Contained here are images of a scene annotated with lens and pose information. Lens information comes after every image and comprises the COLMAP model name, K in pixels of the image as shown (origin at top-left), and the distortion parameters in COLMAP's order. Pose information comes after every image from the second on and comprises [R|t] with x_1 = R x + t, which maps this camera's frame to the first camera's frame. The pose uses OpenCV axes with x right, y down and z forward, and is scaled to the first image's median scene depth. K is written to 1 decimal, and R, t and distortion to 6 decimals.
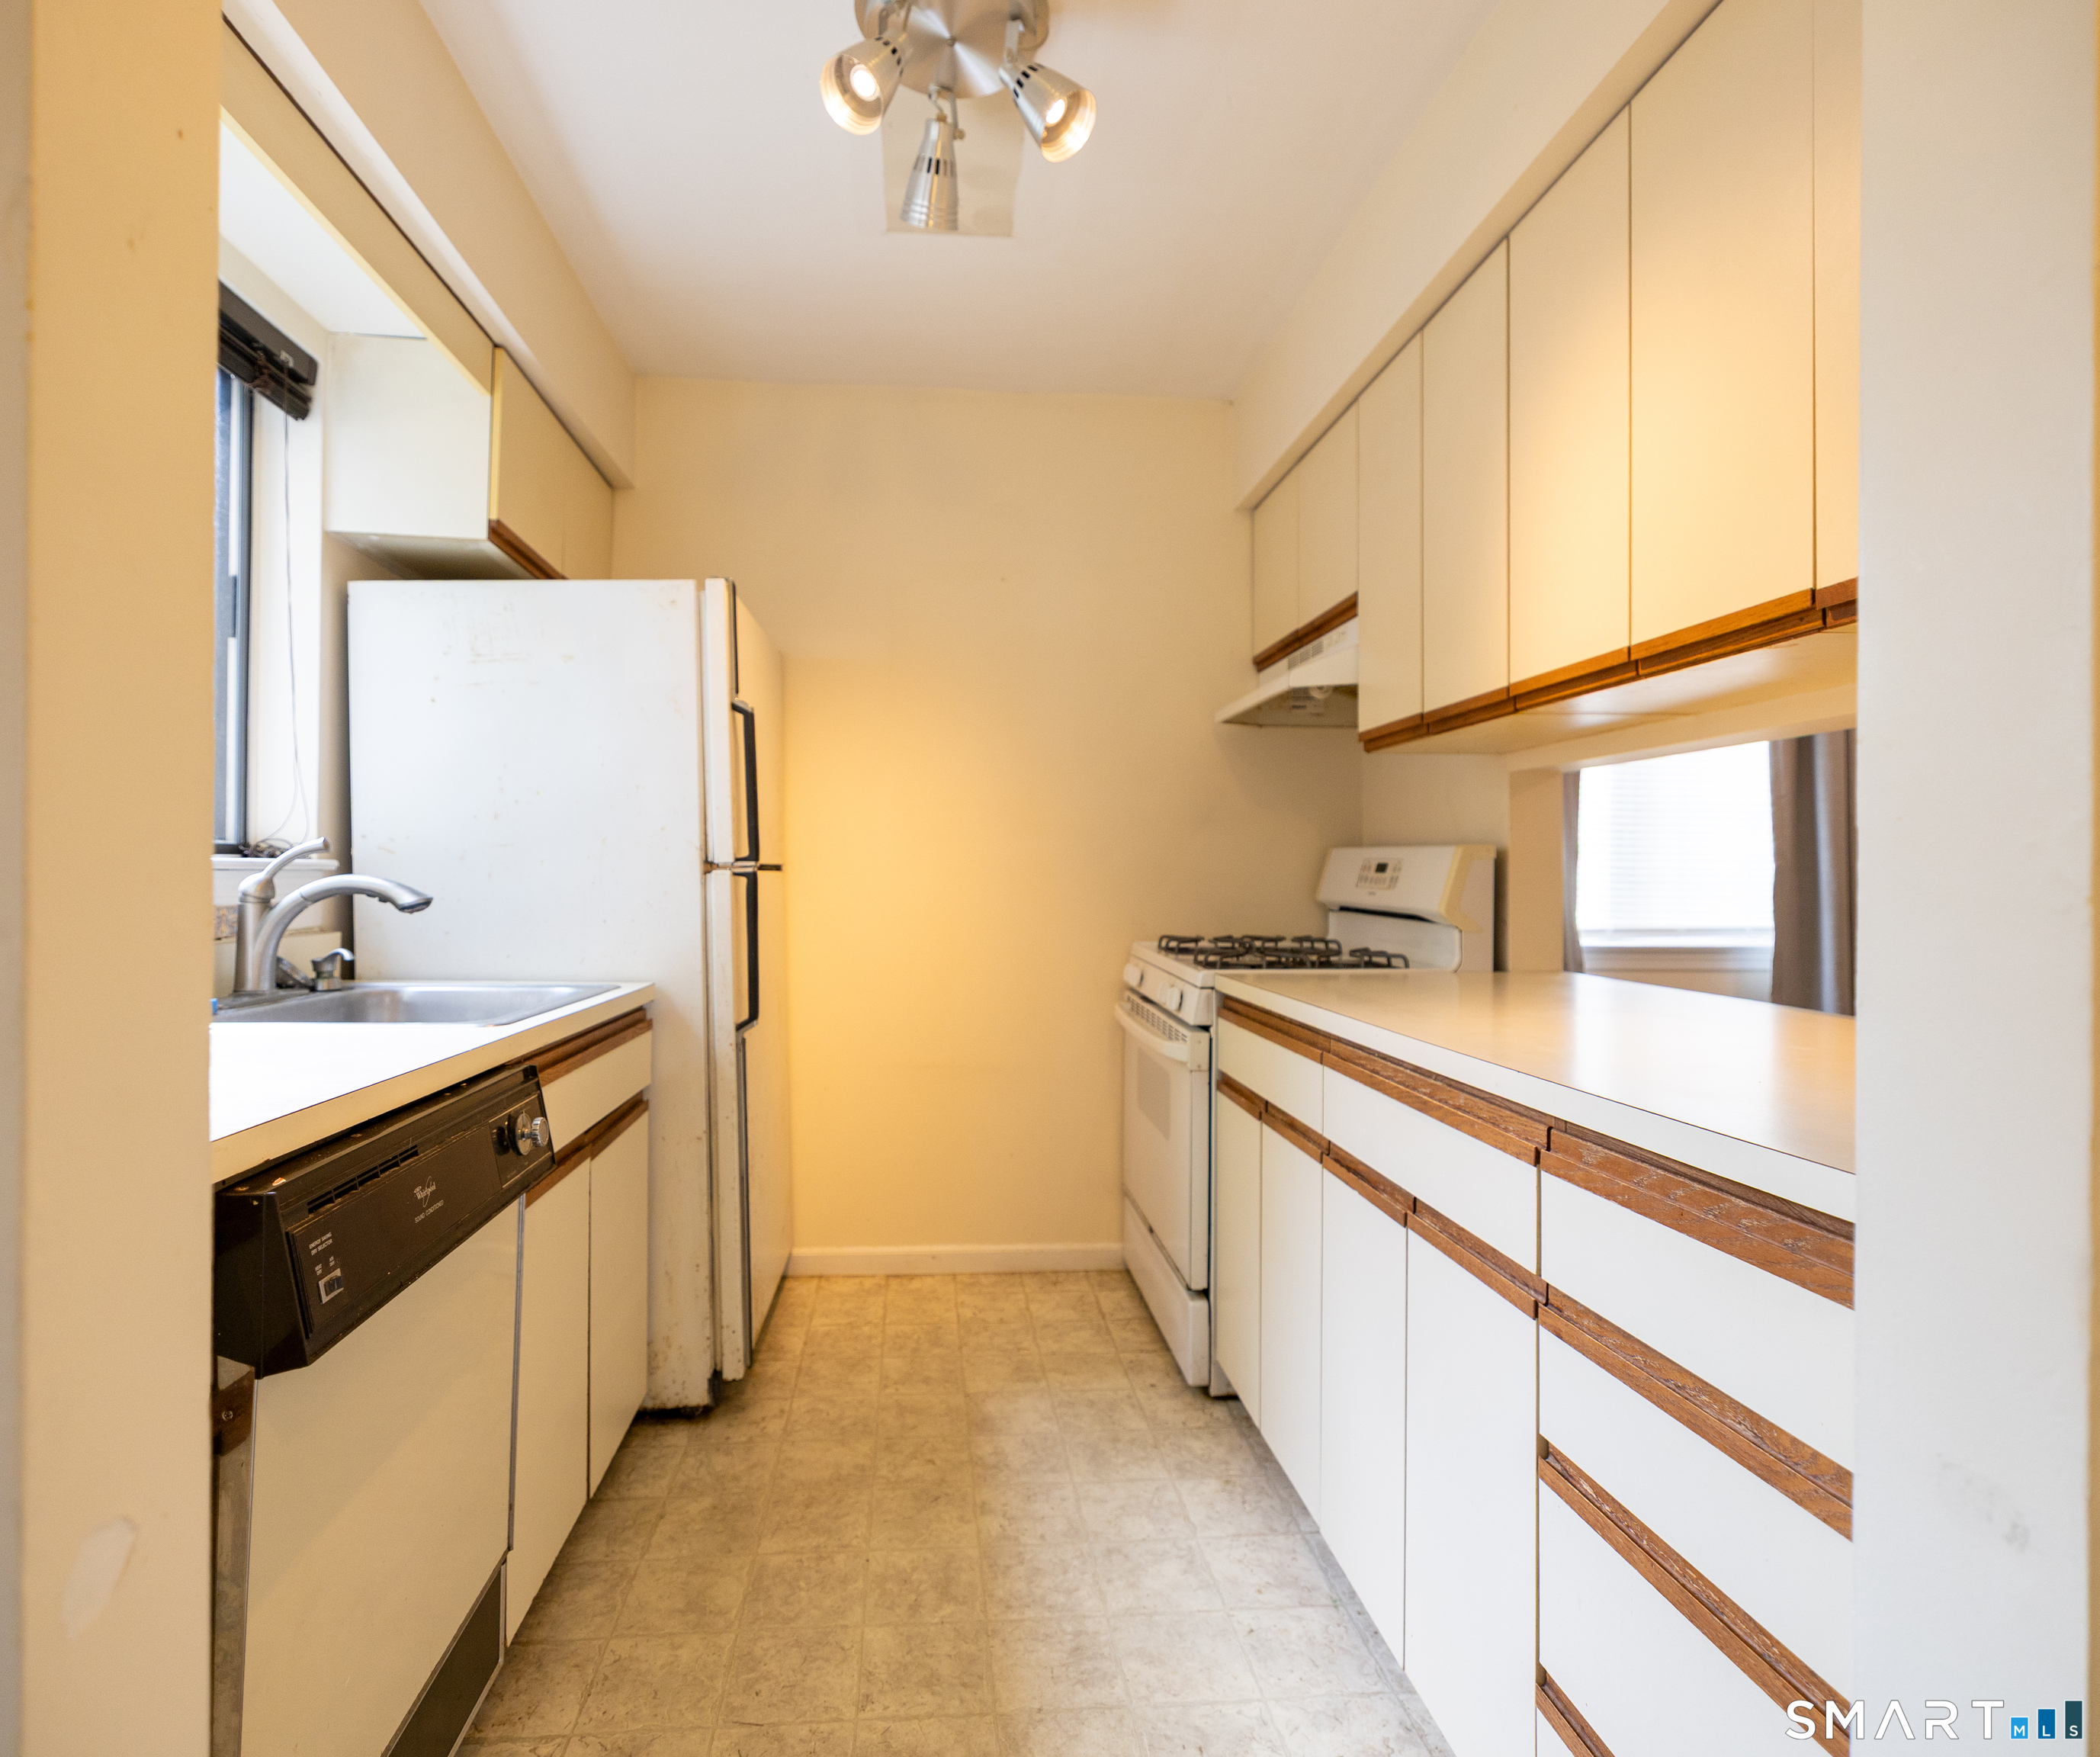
lens RADIAL K [[1087.9, 0, 991.3], [0, 1087.9, 844.7], [0, 0, 1]] dist [0.001095, 0.000216]
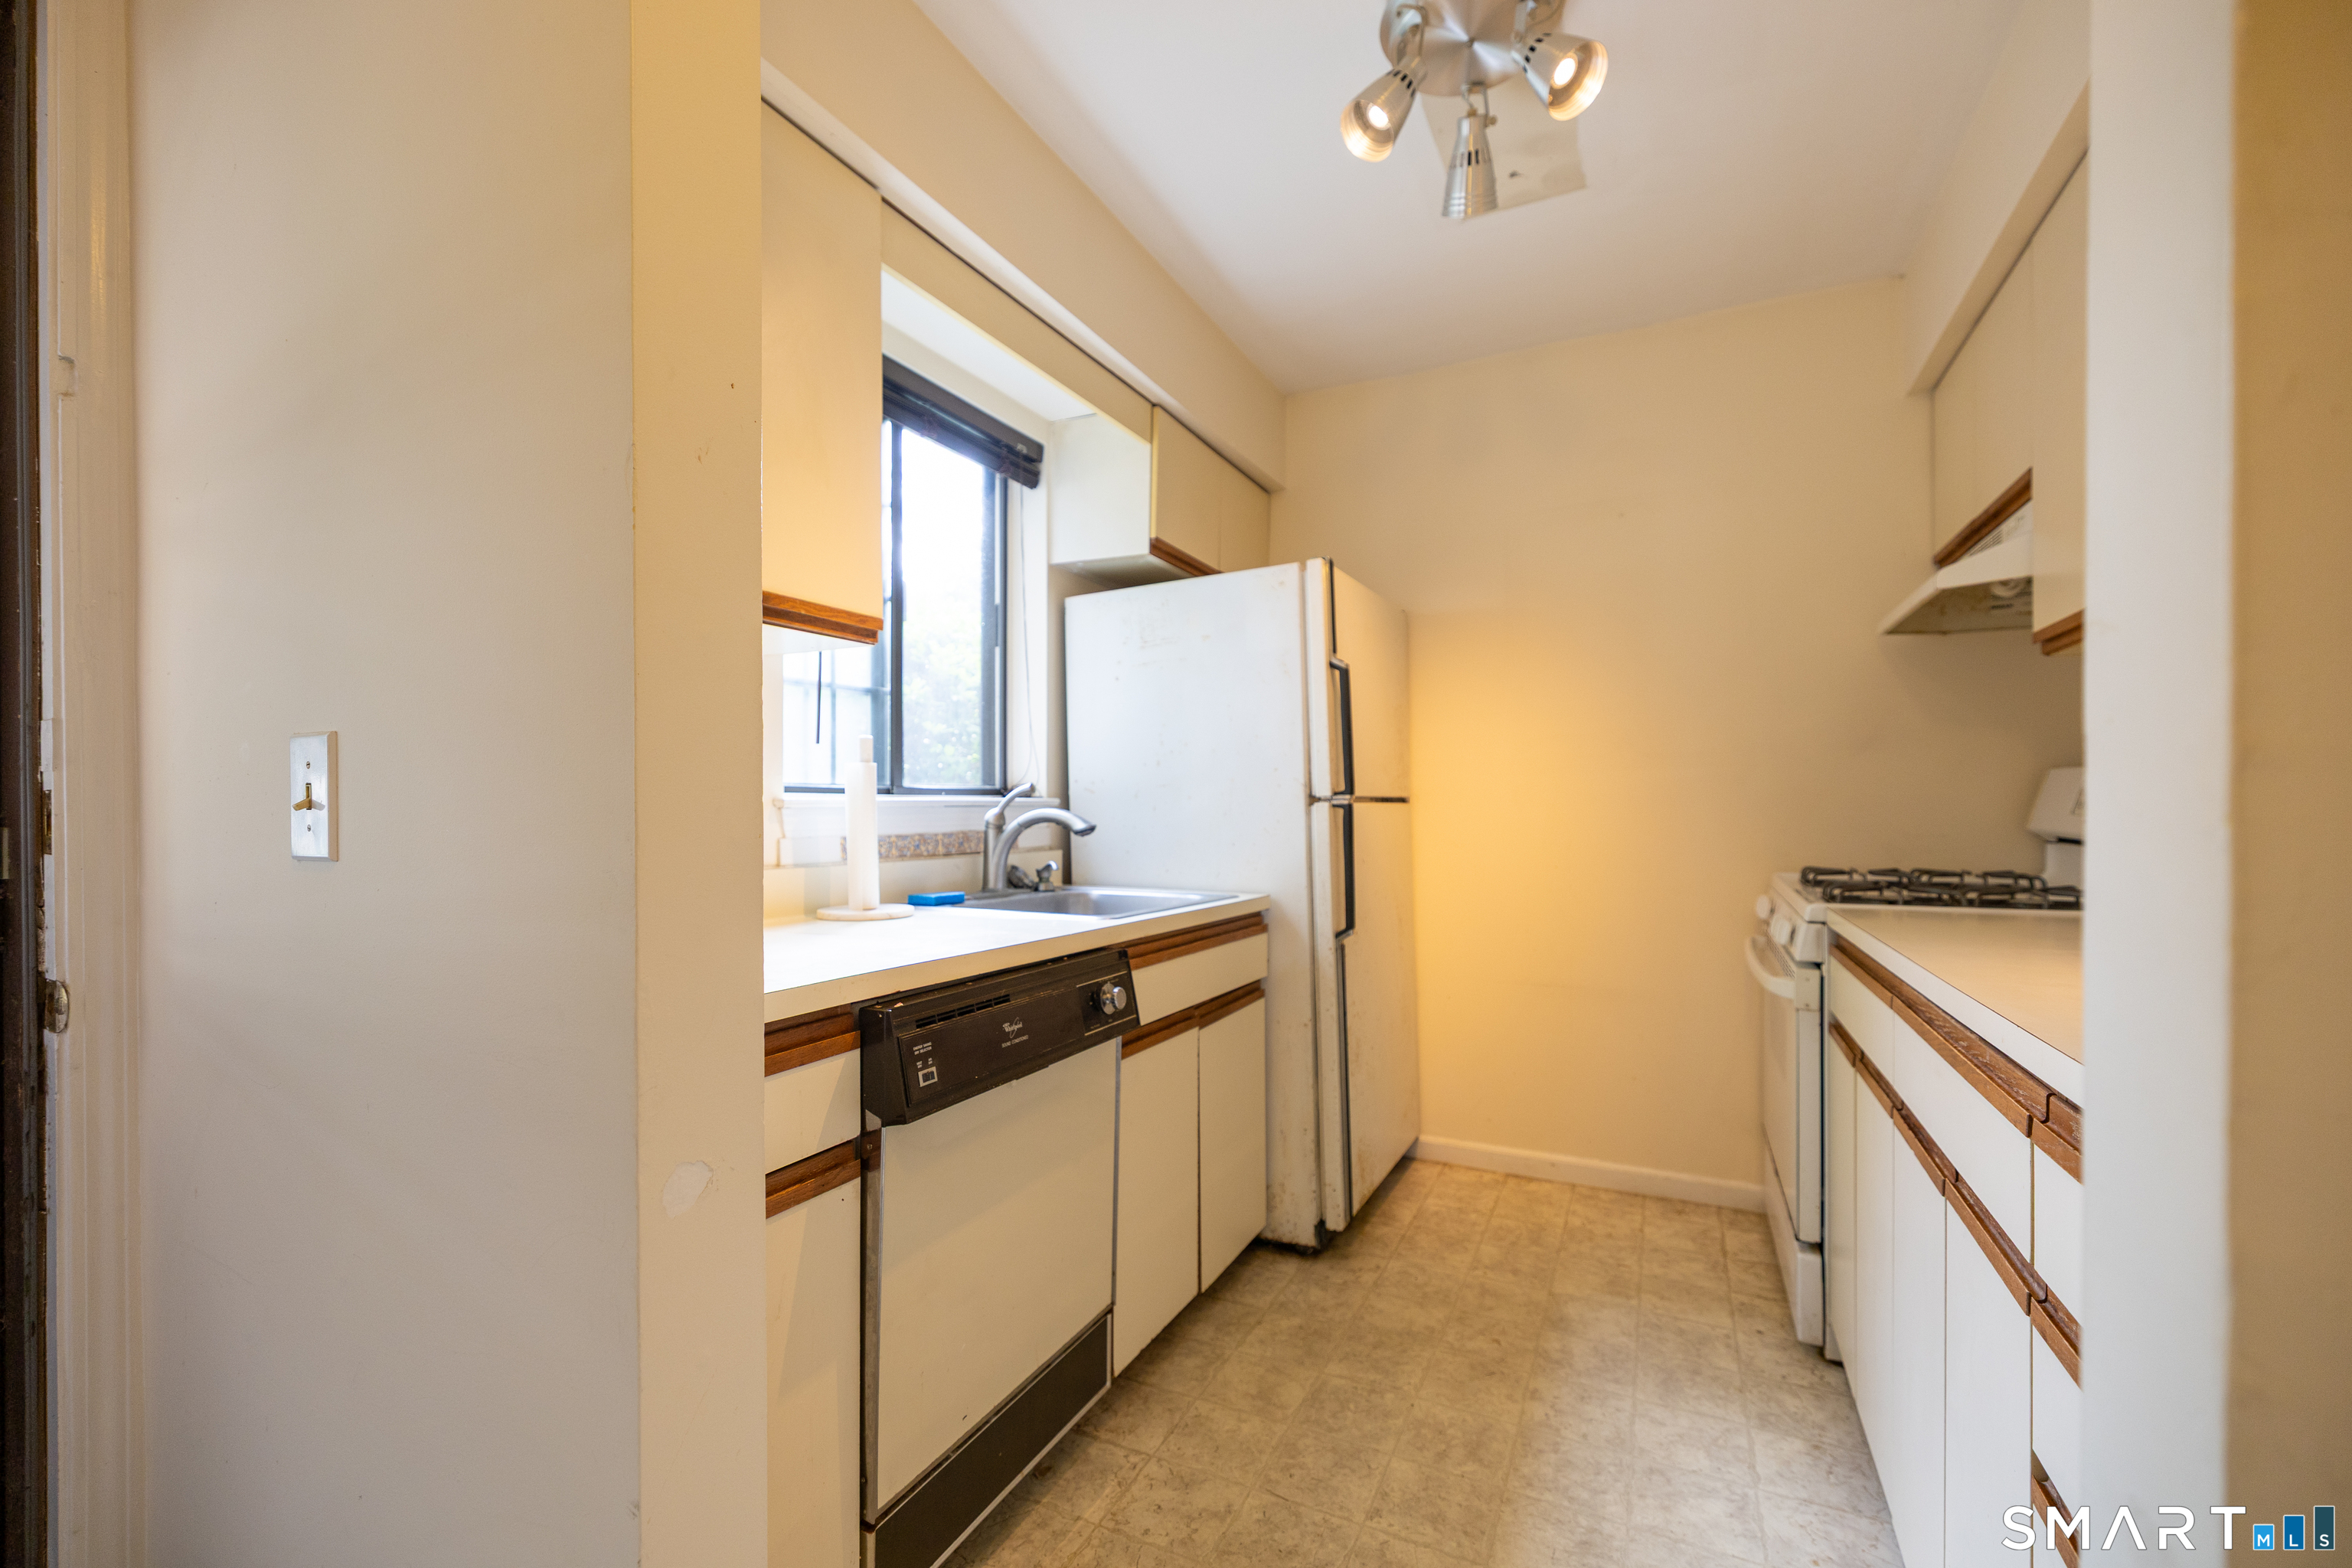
lens RADIAL K [[968.7, 0, 1176.0], [0, 968.7, 784.0], [0, 0, 1]] dist [0.001704, -0.000250]
pose [[0.861572, -0.021080, -0.507198, 0.163080], [0.022876, 0.999735, -0.002691, 0.002315], [0.507120, -0.009284, 0.861826, 0.002836]]
